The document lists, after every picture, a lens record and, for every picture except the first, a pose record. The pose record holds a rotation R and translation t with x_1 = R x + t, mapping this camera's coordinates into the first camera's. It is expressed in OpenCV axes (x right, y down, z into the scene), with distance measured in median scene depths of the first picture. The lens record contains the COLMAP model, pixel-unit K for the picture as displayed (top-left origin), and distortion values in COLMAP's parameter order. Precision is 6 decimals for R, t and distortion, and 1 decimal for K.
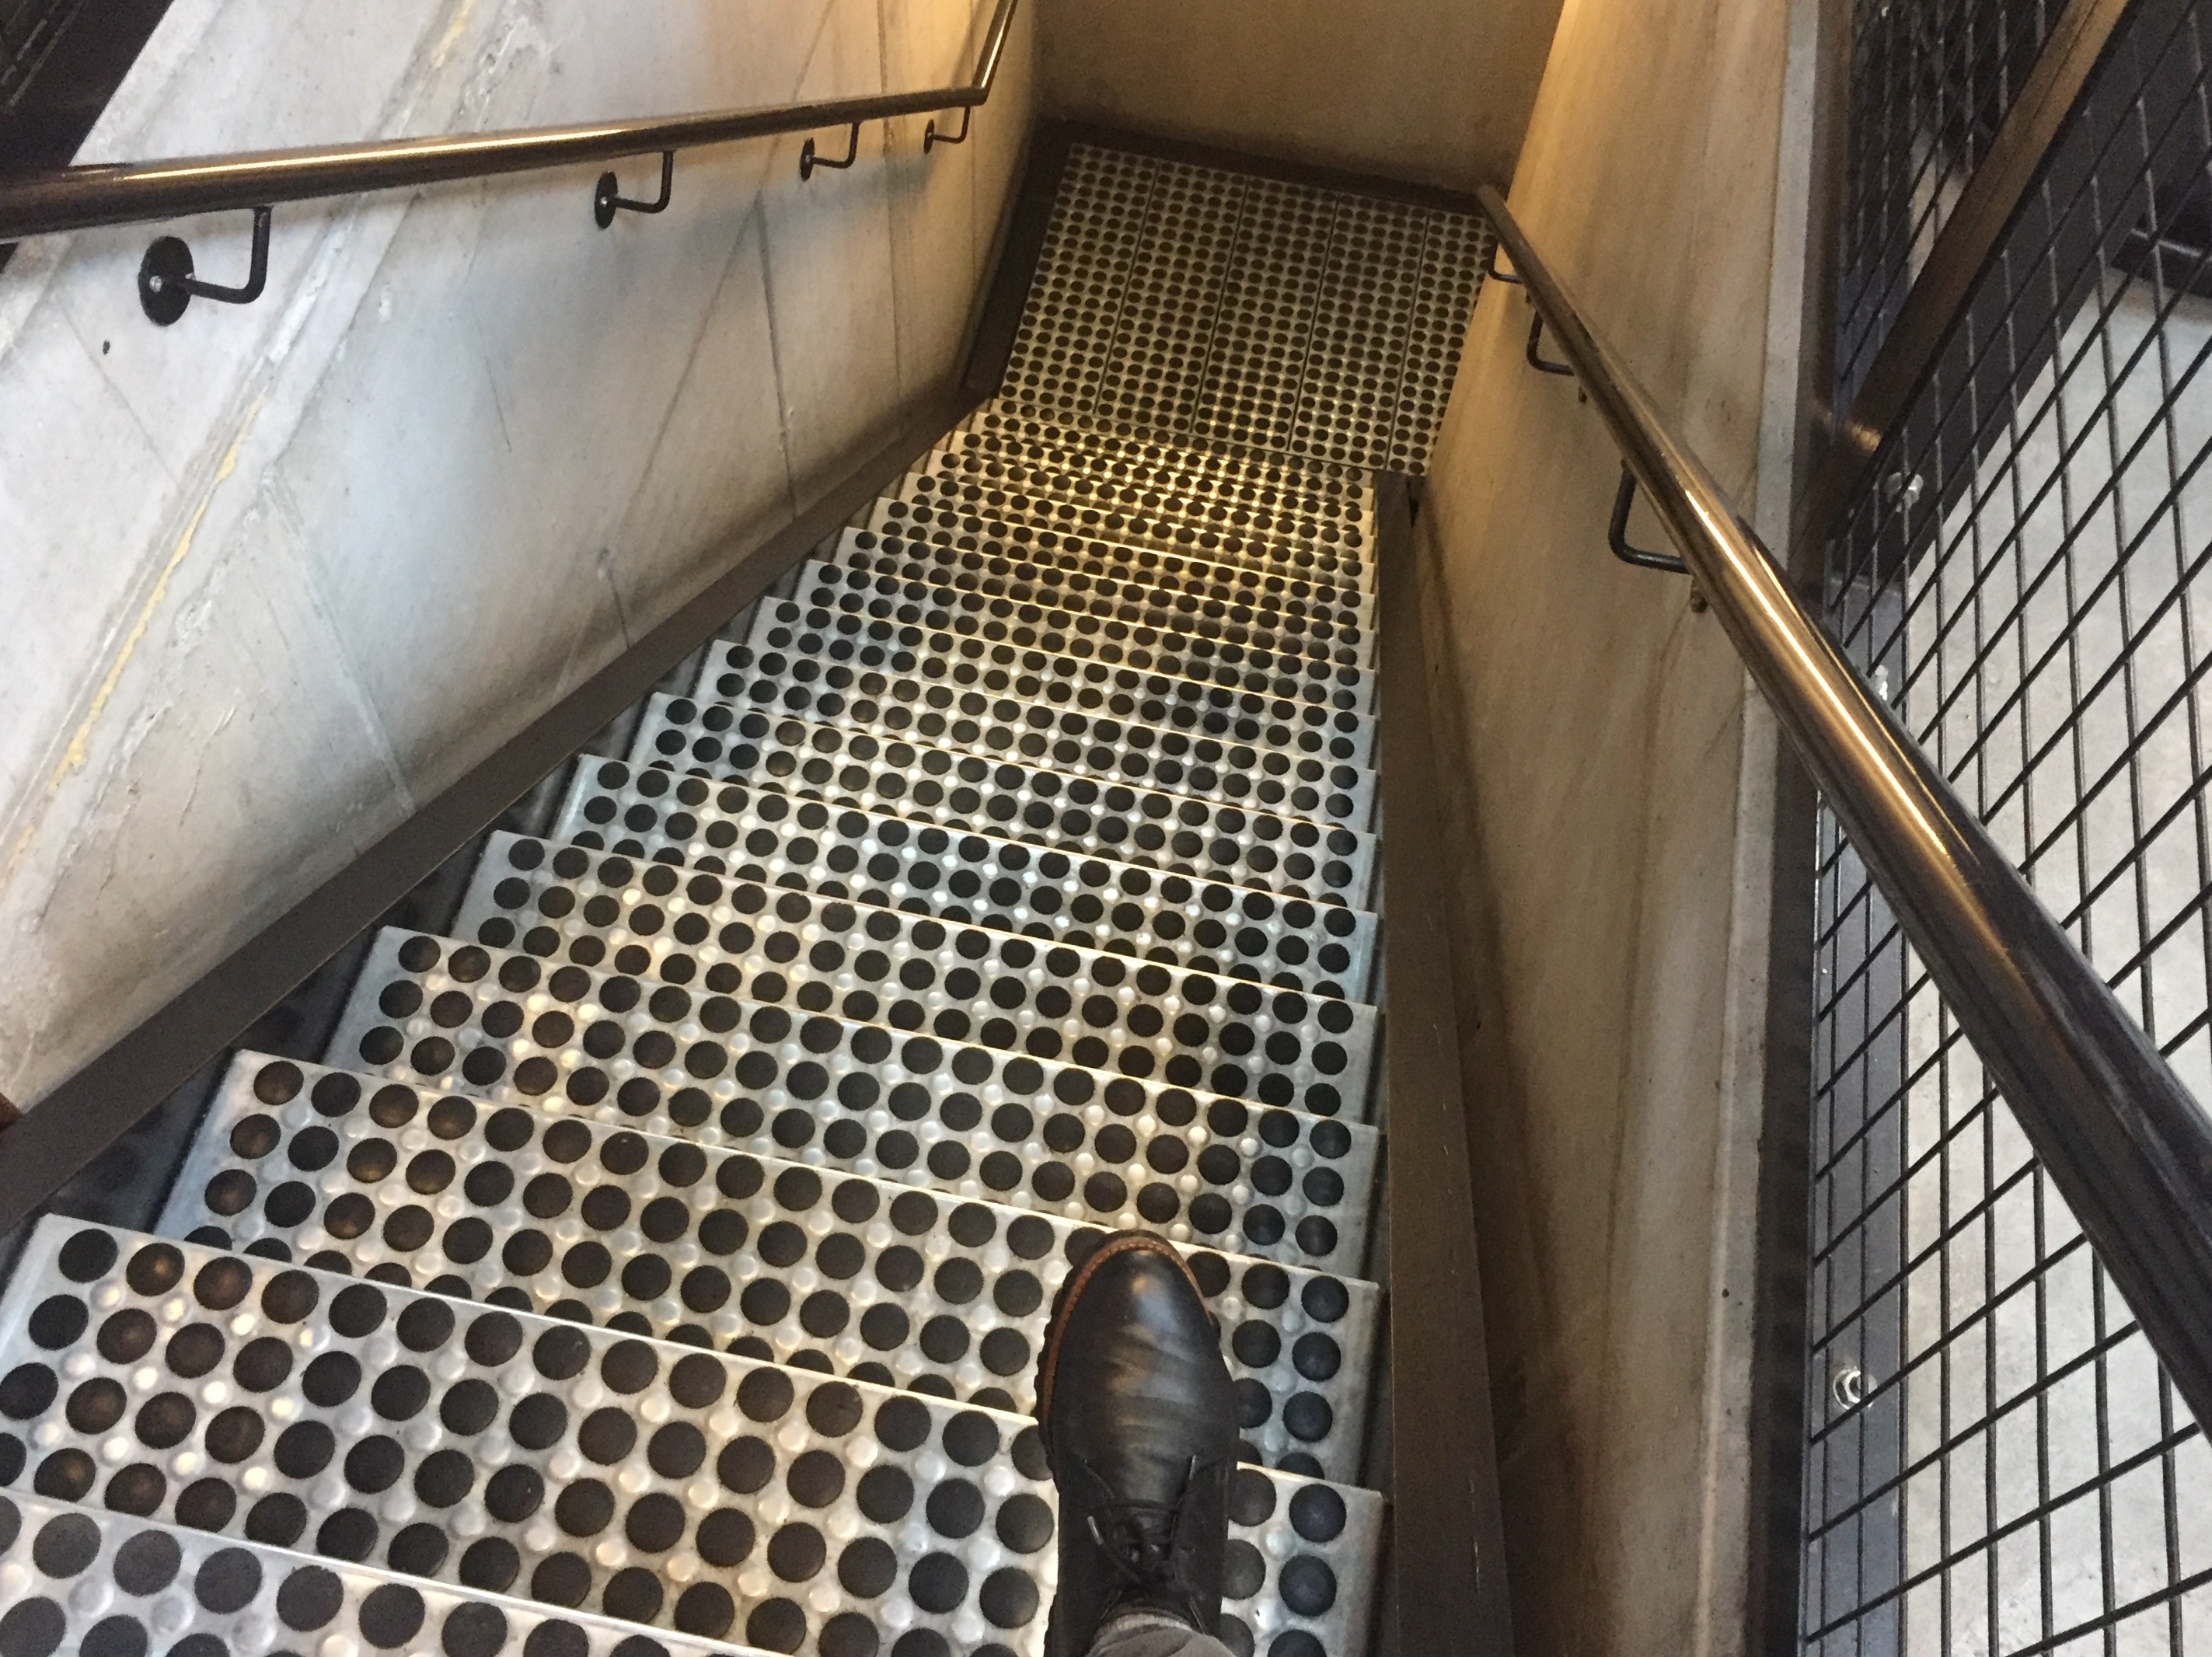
lens RADIAL K [[2169.9, 0, 1106.0], [0, 2169.9, 828.5], [0, 0, 1]] dist [0.026541, -0.032292]
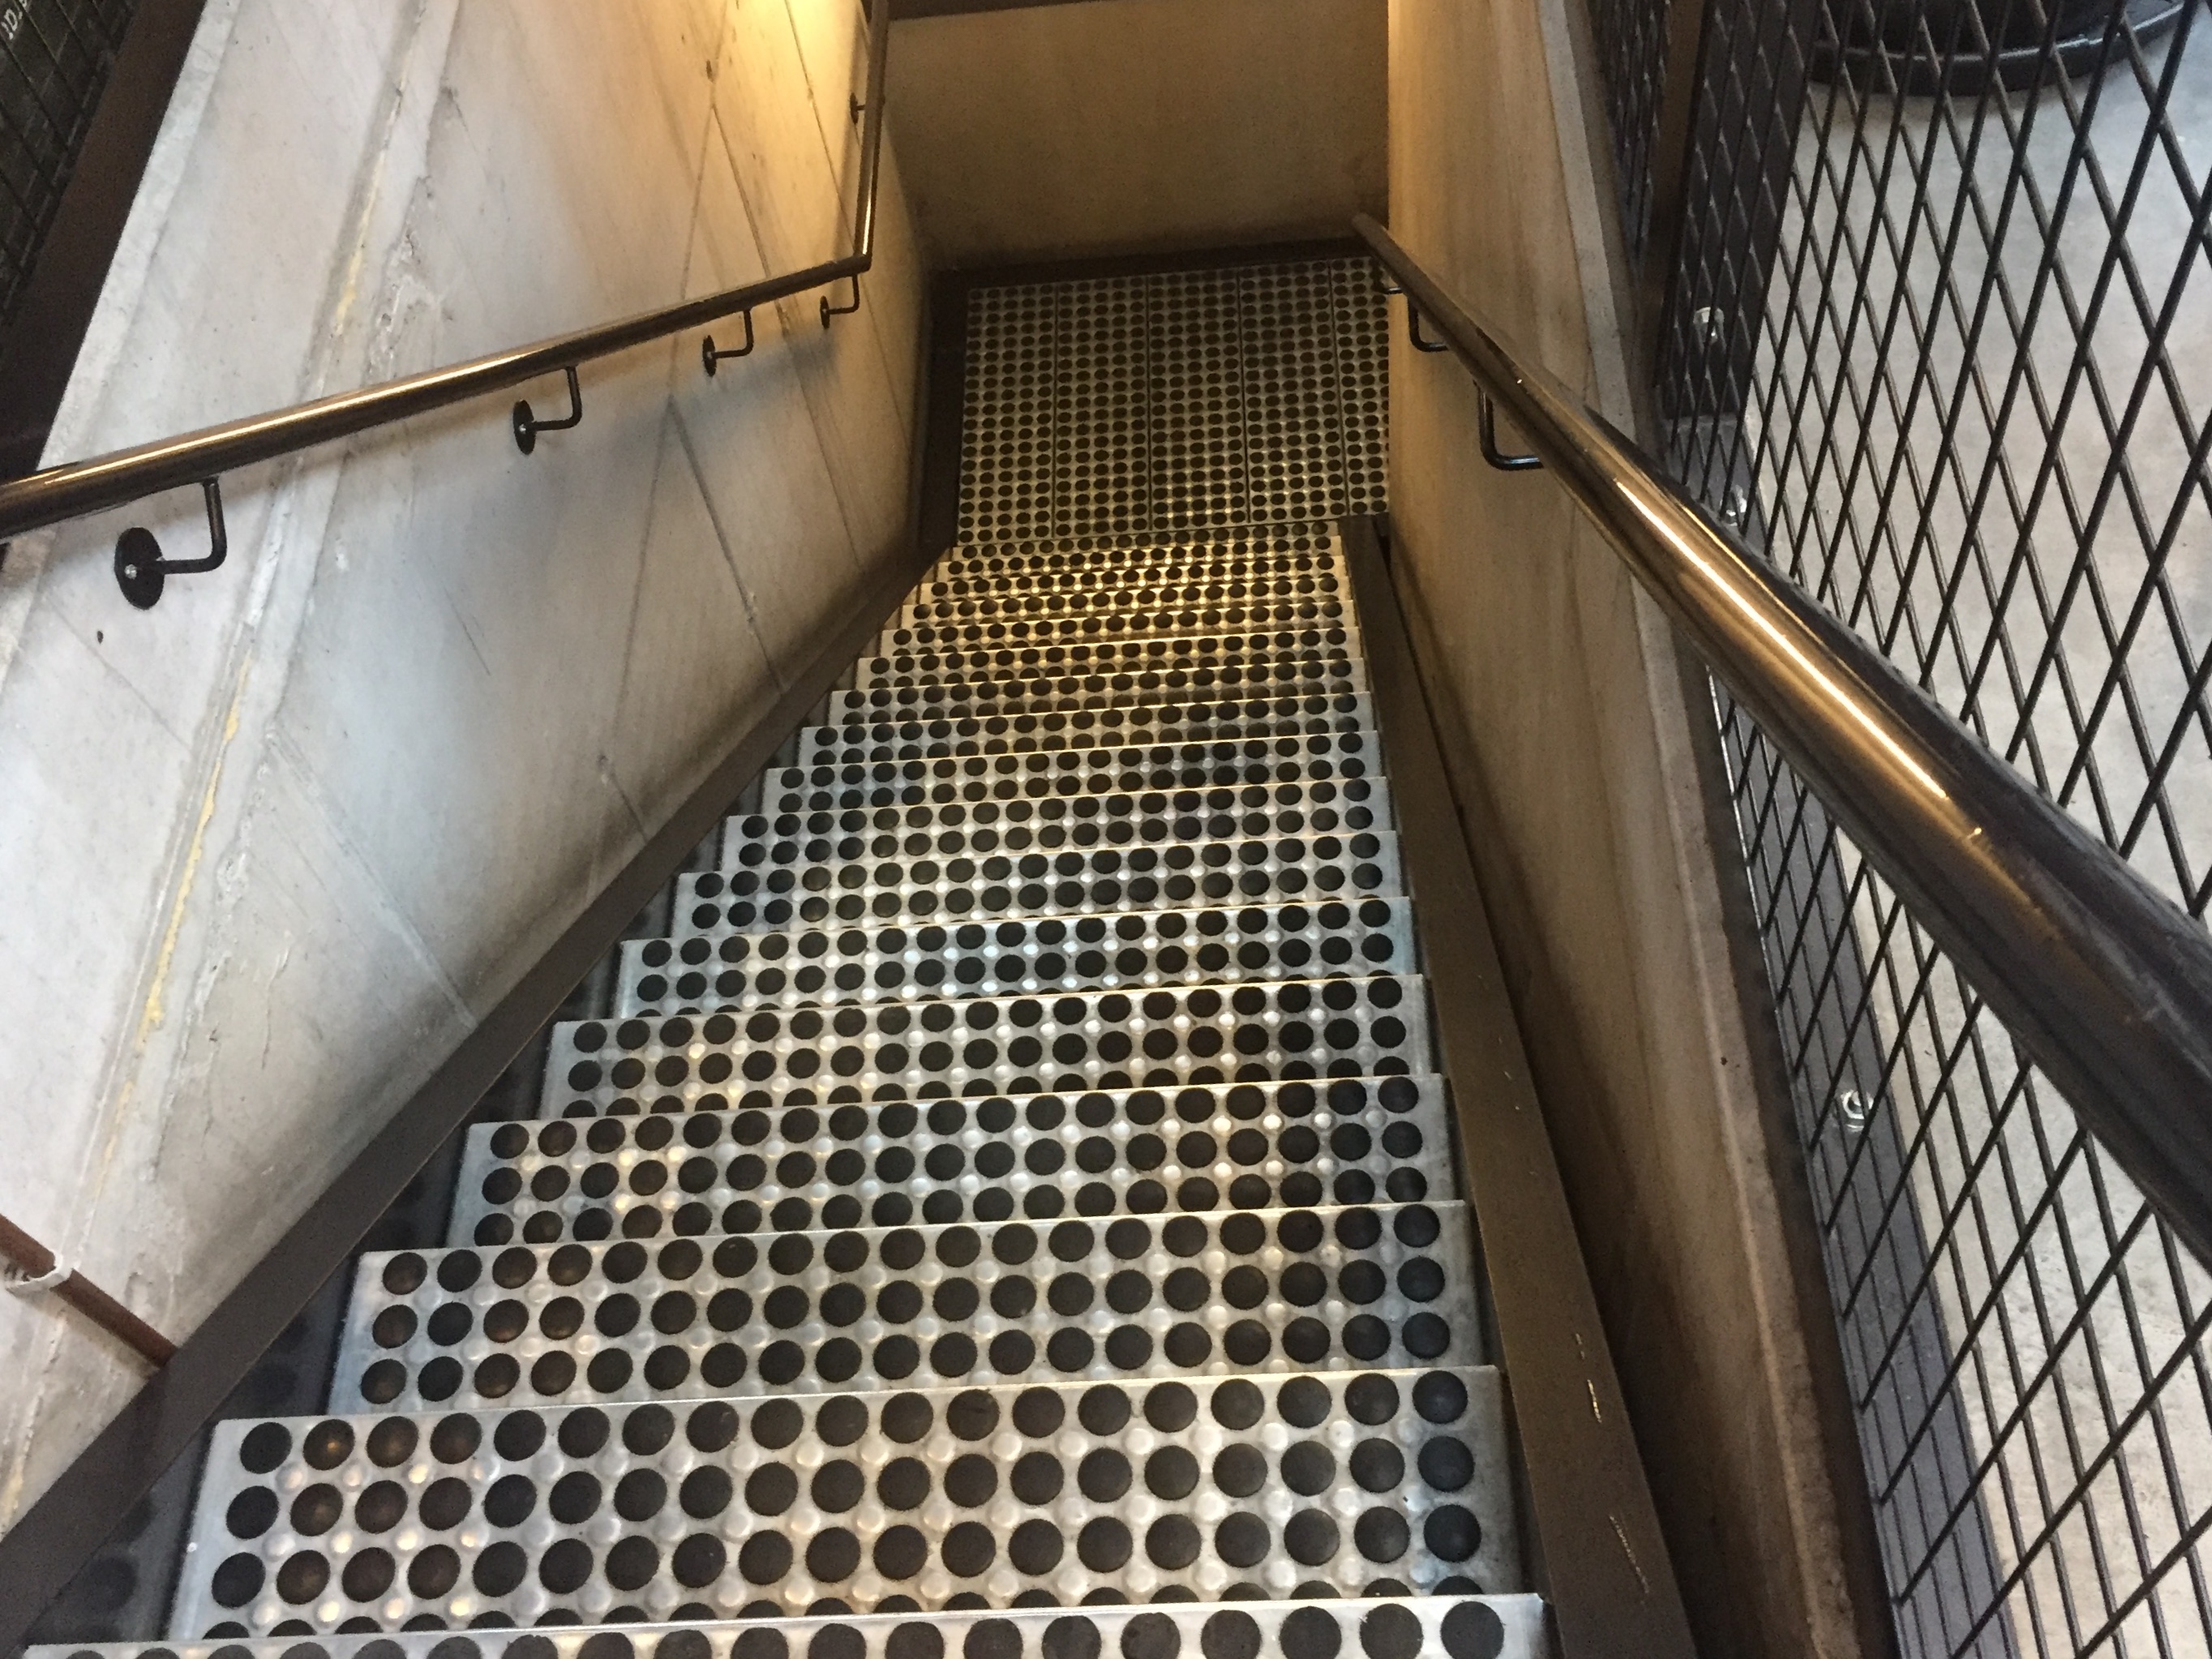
lens RADIAL K [[2266.7, 0, 1106.0], [0, 2266.7, 829.5], [0, 0, 1]] dist [0.011287, 0.026318]
pose [[0.967759, -0.250610, -0.025249, 0.024471], [0.248052, 0.965663, -0.077236, 0.061495], [0.043738, 0.068483, 0.996693, -0.077453]]
